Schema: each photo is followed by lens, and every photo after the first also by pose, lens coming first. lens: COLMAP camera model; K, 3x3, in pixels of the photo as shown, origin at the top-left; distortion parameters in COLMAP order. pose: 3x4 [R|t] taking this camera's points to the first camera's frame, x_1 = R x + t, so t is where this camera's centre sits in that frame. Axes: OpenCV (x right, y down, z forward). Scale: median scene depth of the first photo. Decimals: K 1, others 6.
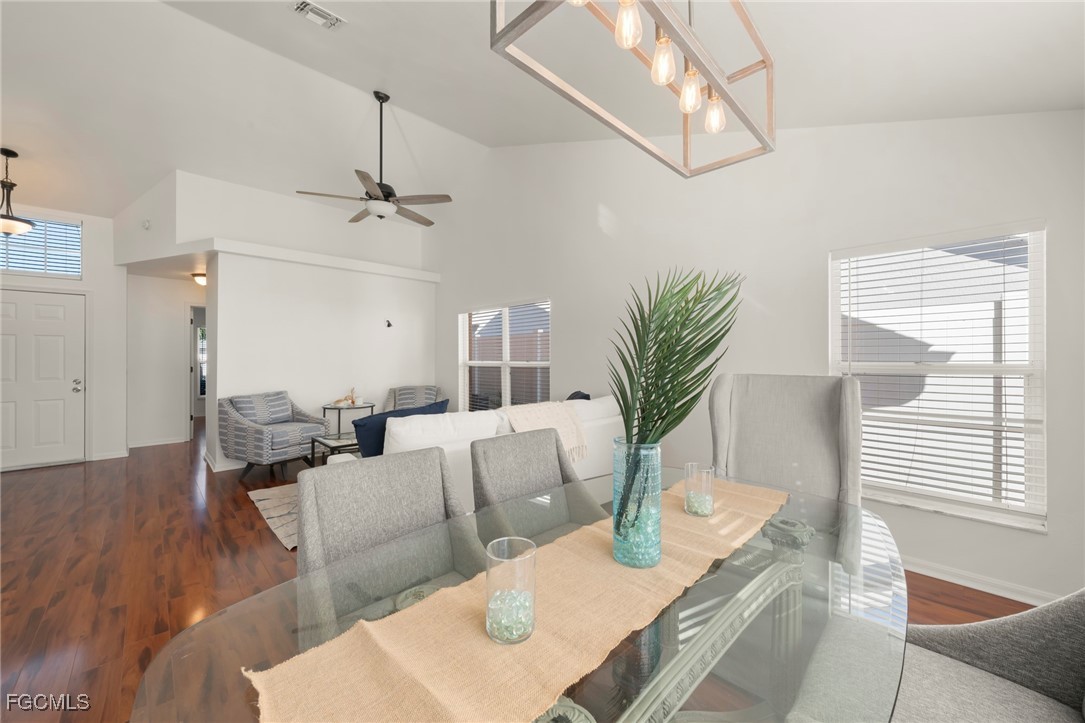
lens RADIAL K [[418.5, 0, 537.8], [0, 418.5, 359.5], [0, 0, 1]] dist [-0.001240, -0.000558]
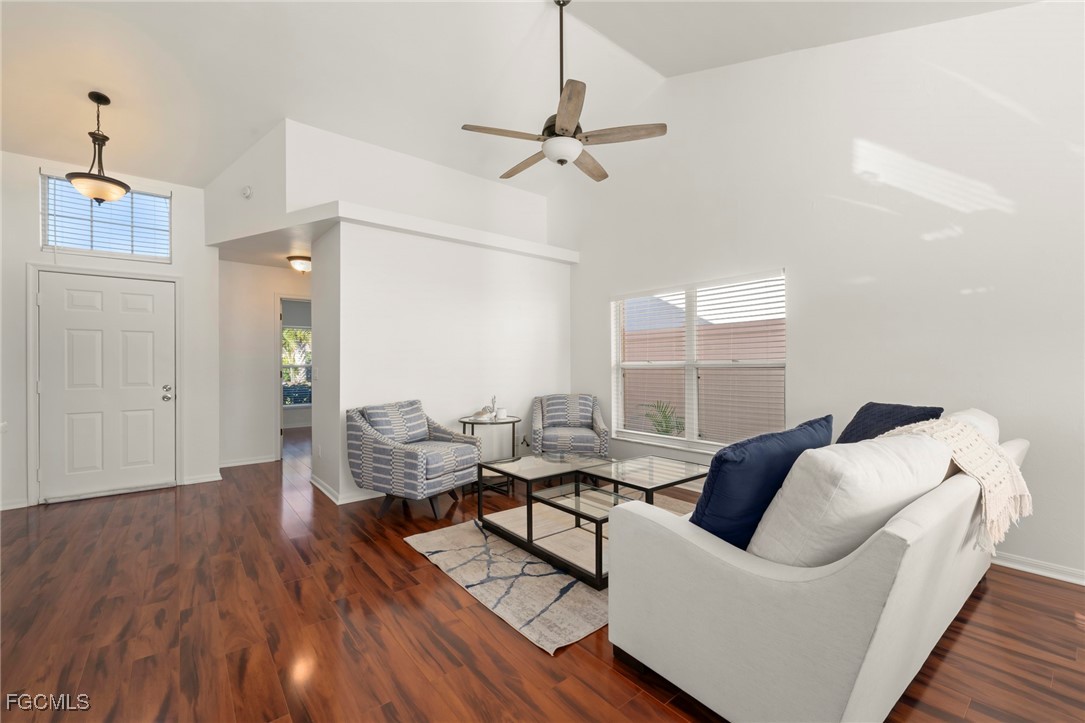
lens RADIAL K [[462.2, 0, 539.0], [0, 462.2, 365.4], [0, 0, 1]] dist [-0.000056, 0.000023]
pose [[0.995723, -0.004552, -0.092279, -0.327731], [0.004383, 0.999988, -0.002032, 0.015447], [0.092287, 0.001619, 0.995731, 0.185455]]
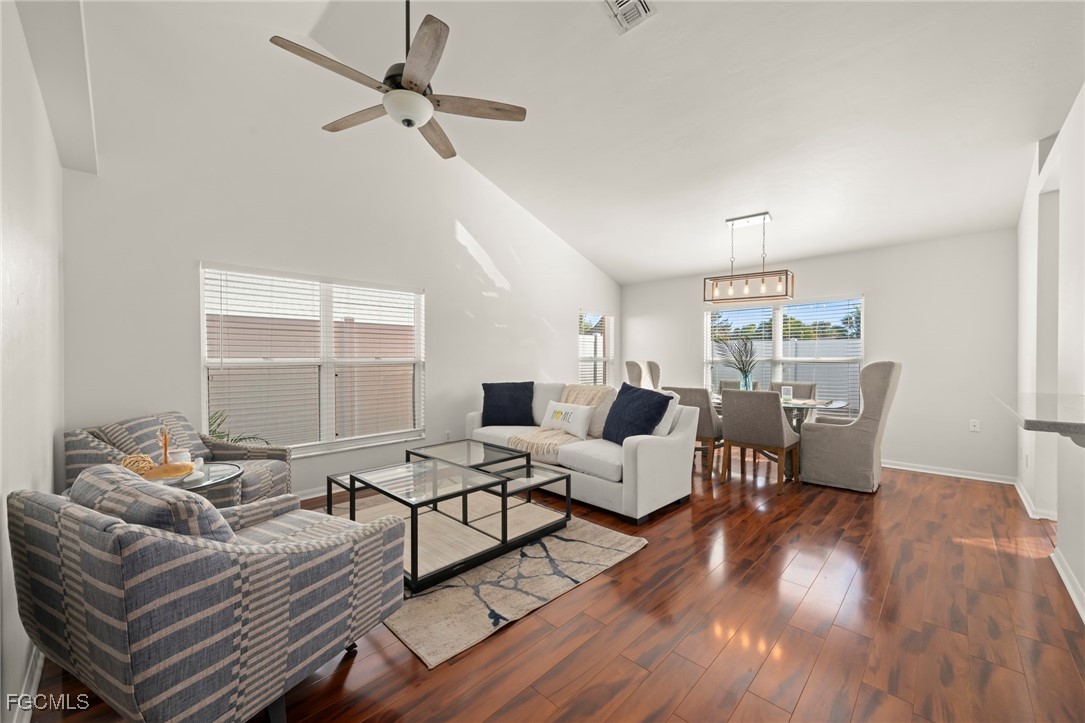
lens RADIAL K [[418.5, 0, 547.2], [0, 418.5, 360.8], [0, 0, 1]] dist [-0.001240, -0.000558]
pose [[-0.032736, -0.002007, 0.999462, -0.943831], [0.008057, 0.999965, 0.002272, 0.011728], [-0.999432, 0.008127, -0.032719, 0.759163]]
